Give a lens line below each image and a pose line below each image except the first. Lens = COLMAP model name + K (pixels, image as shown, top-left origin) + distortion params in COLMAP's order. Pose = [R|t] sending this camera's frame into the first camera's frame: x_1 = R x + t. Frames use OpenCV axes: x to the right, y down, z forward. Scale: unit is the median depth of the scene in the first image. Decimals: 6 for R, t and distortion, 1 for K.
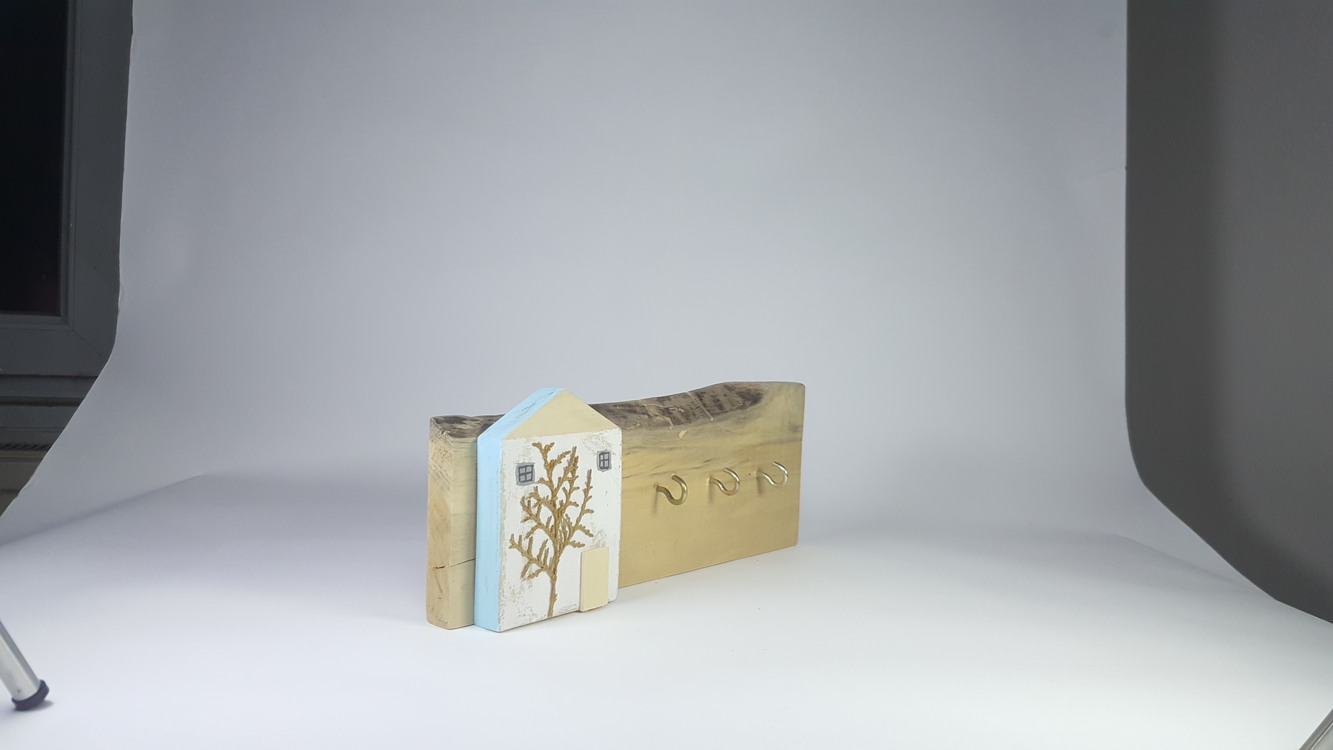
lens RADIAL K [[982.4, 0, 666.5], [0, 982.4, 375.0], [0, 0, 1]] dist [0.110368, -0.000057]
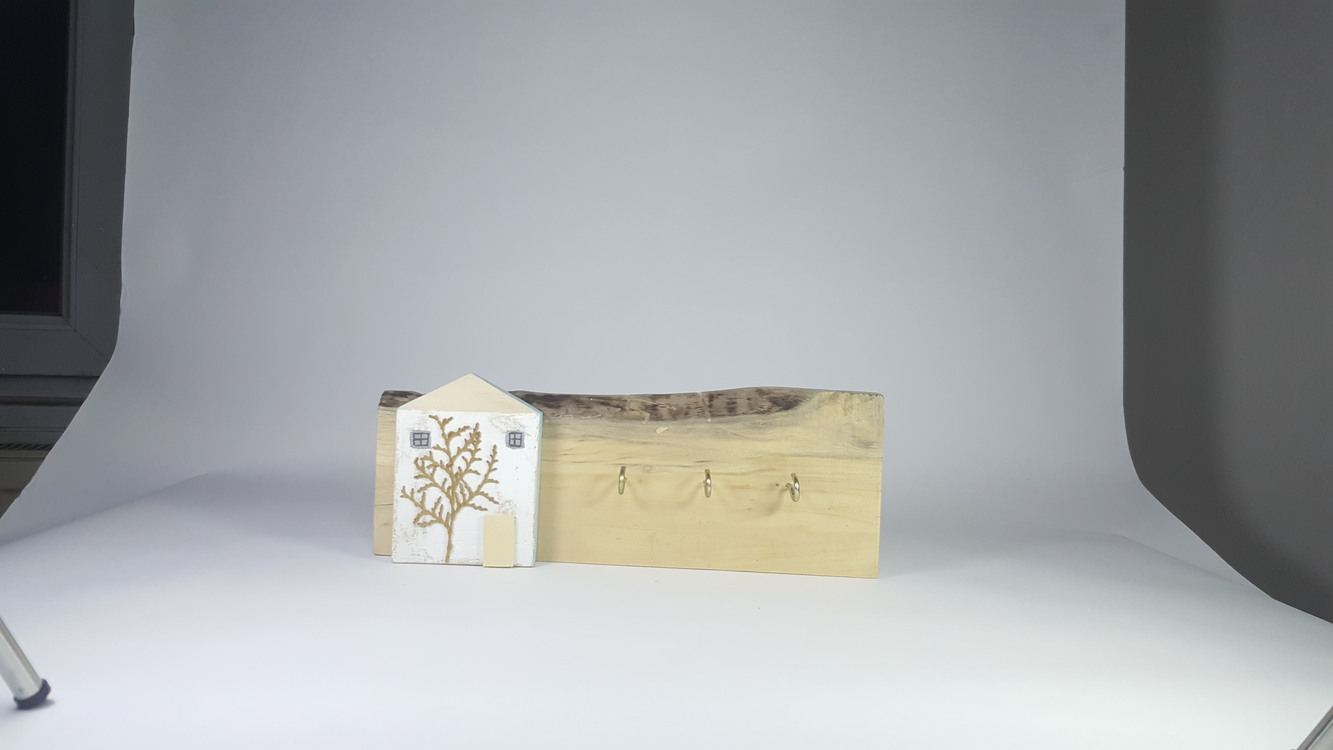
lens RADIAL K [[982.4, 0, 666.5], [0, 982.4, 375.0], [0, 0, 1]] dist [0.110368, -0.000057]
pose [[0.685252, 0.025743, -0.727851, 0.918021], [-0.054142, 0.998410, -0.015661, 0.021627], [0.726291, 0.050139, 0.685557, 0.355780]]
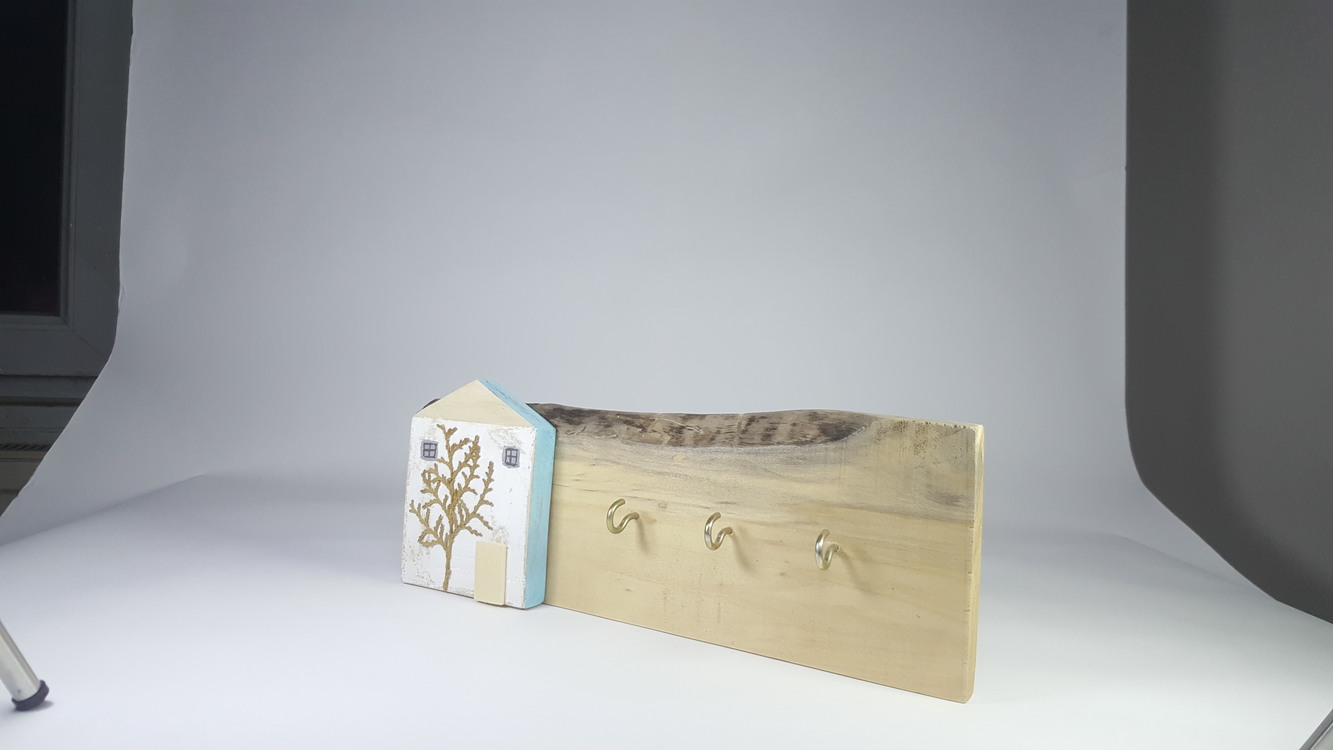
lens RADIAL K [[982.4, 0, 666.5], [0, 982.4, 375.0], [0, 0, 1]] dist [0.110368, -0.000057]
pose [[0.188542, -0.006086, -0.982046, 0.971642], [-0.098544, 0.994816, -0.025084, 0.015381], [0.977109, 0.101504, 0.186965, 0.996521]]
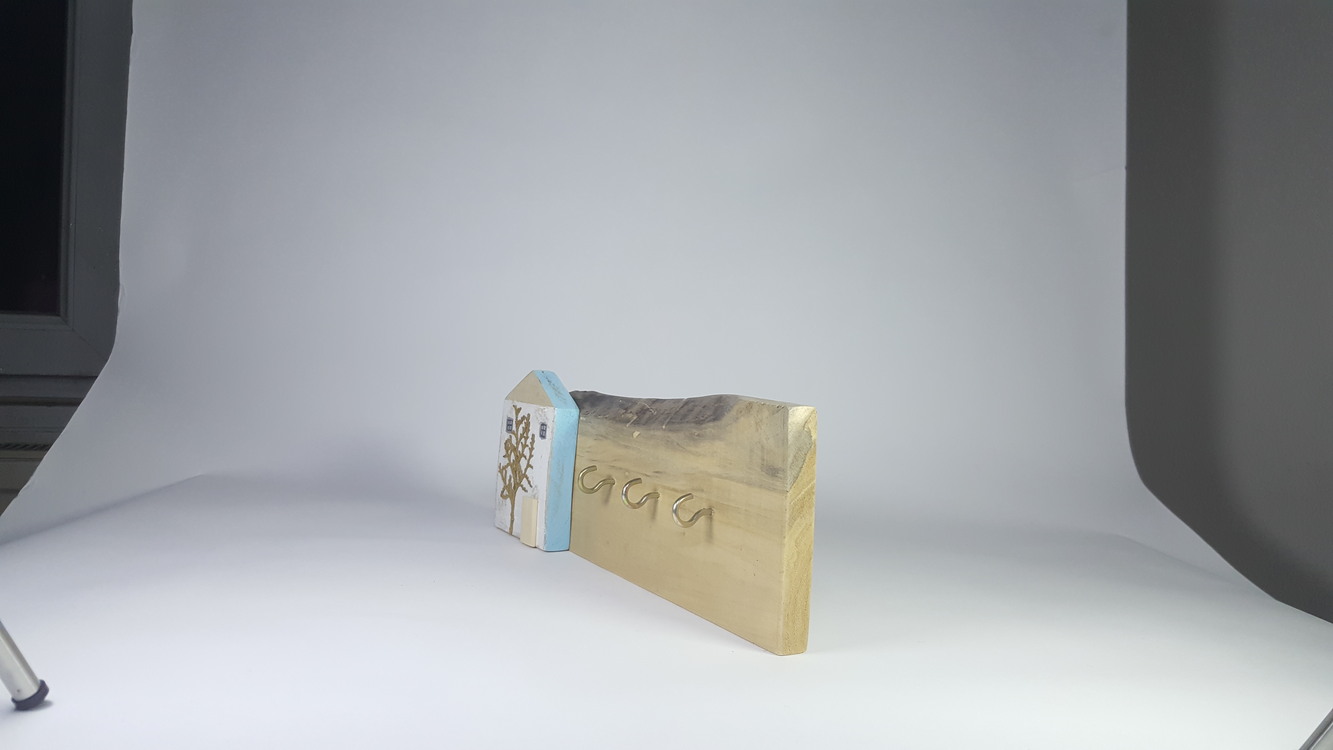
lens RADIAL K [[982.4, 0, 666.5], [0, 982.4, 375.0], [0, 0, 1]] dist [0.110368, -0.000057]
pose [[-0.309552, -0.034569, -0.950254, 1.120185], [-0.121885, 0.992538, 0.003598, -0.006939], [0.943039, 0.116936, -0.311455, 1.588598]]
